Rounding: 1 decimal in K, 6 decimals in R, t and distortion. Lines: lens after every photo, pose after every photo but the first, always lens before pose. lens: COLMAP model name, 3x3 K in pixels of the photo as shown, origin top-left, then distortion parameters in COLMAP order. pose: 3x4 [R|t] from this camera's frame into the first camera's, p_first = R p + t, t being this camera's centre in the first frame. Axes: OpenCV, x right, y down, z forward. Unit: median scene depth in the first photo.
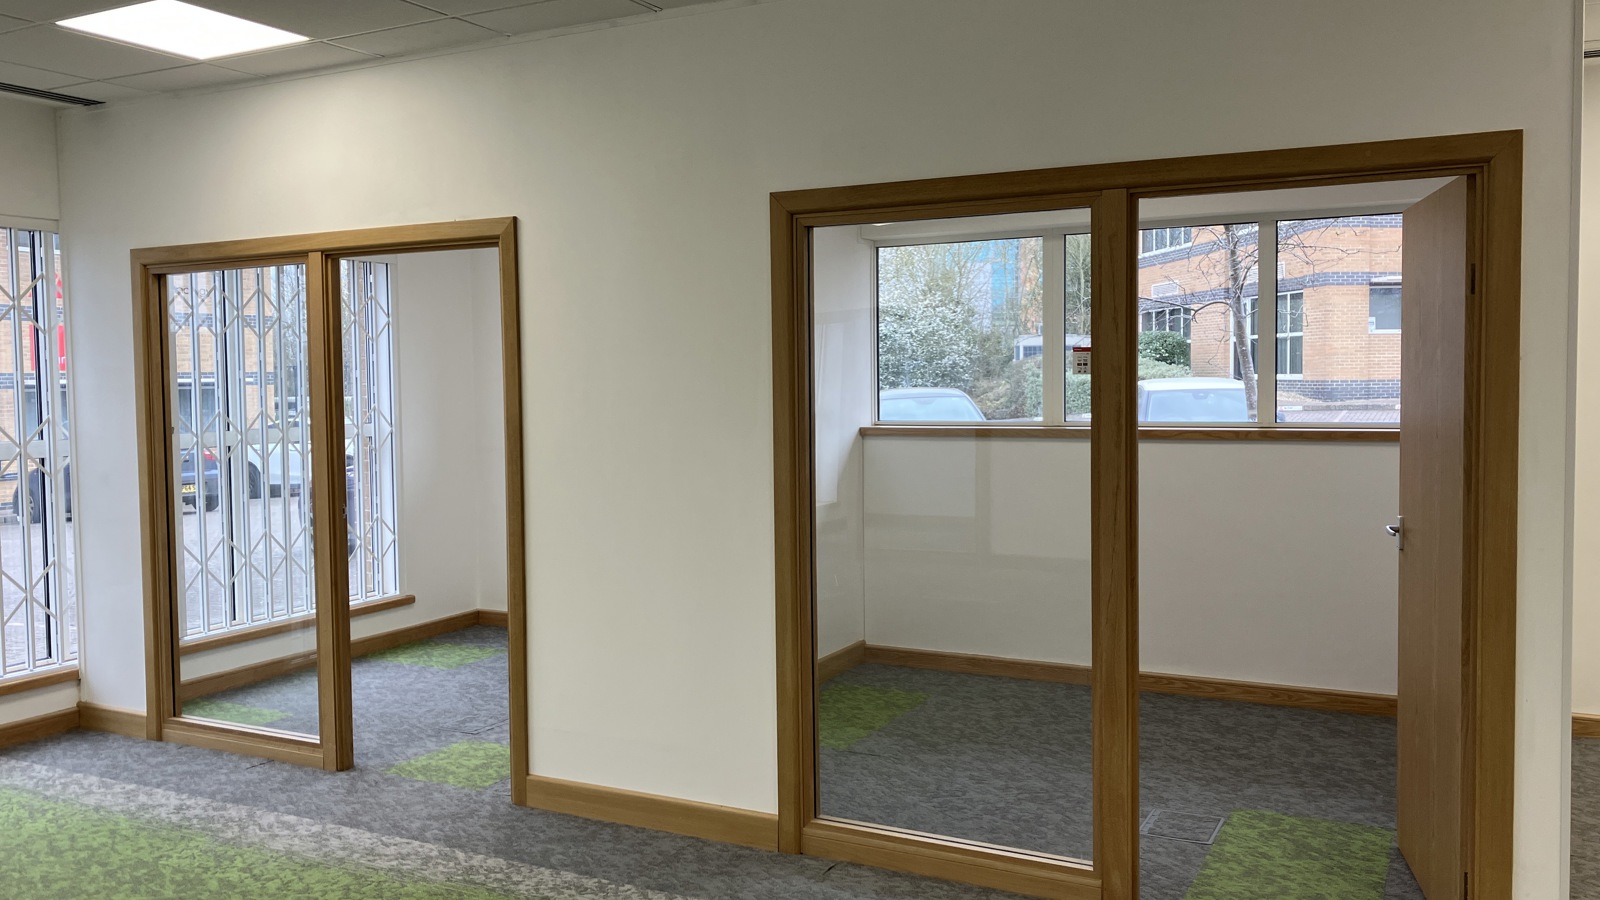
lens RADIAL K [[1380.4, 0, 800.0], [0, 1380.4, 450.0], [0, 0, 1]] dist [-0.001003, 0.012699]
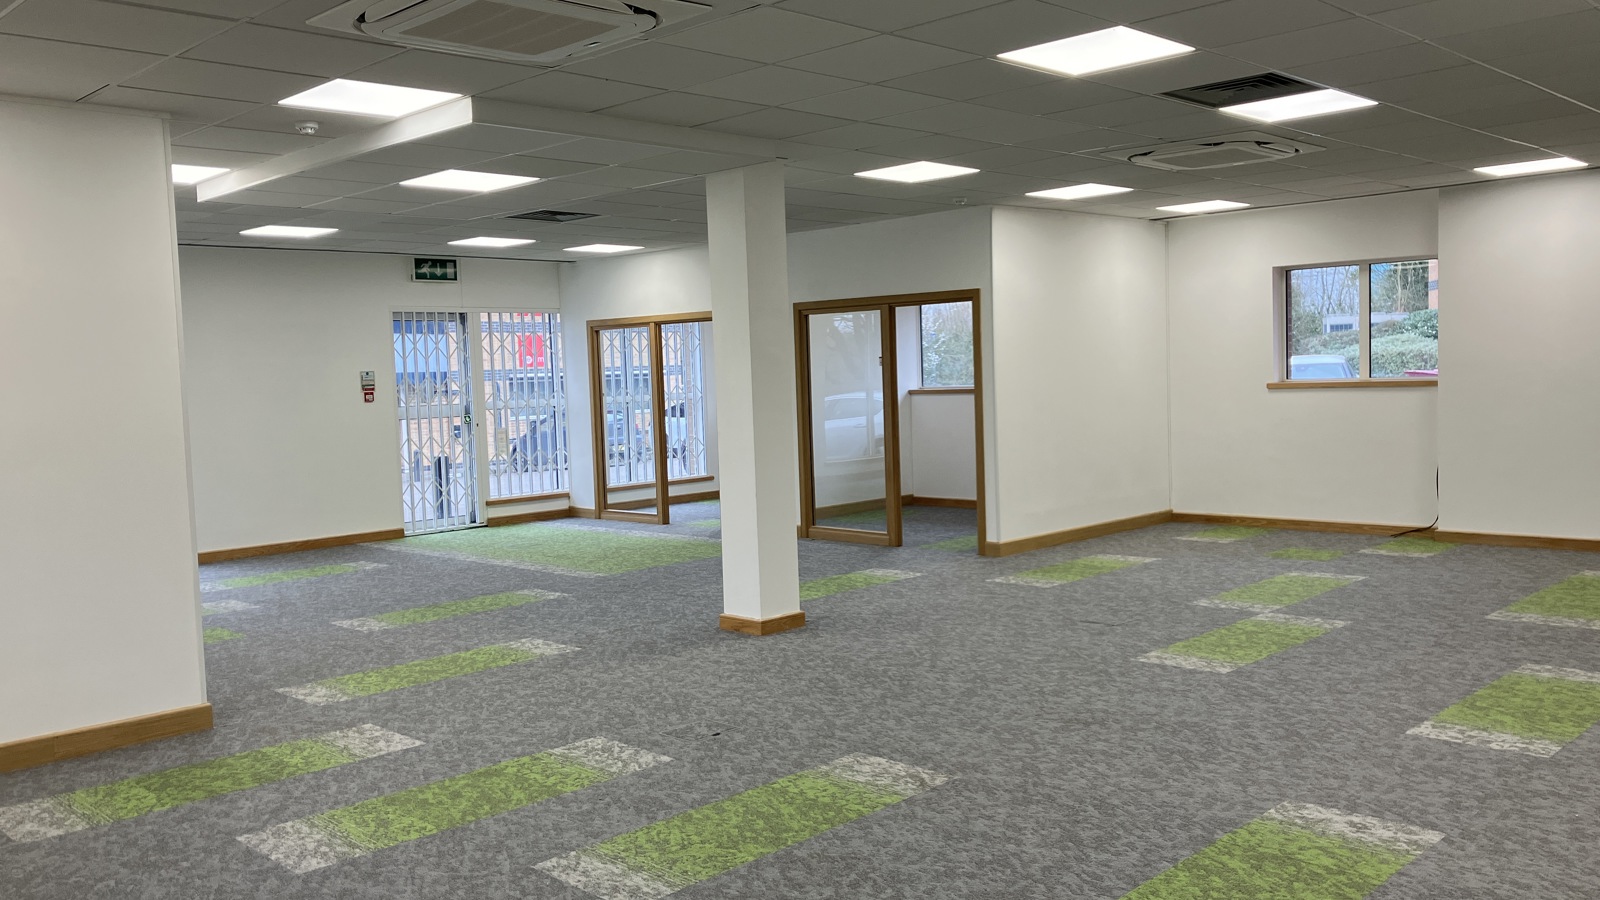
lens RADIAL K [[1380.4, 0, 800.0], [0, 1380.4, 450.0], [0, 0, 1]] dist [-0.001003, 0.012699]
pose [[0.957272, -0.004004, -0.289162, 0.074677], [0.007711, 0.999902, 0.011683, 0.007535], [0.289087, -0.013413, 0.957209, -0.158014]]
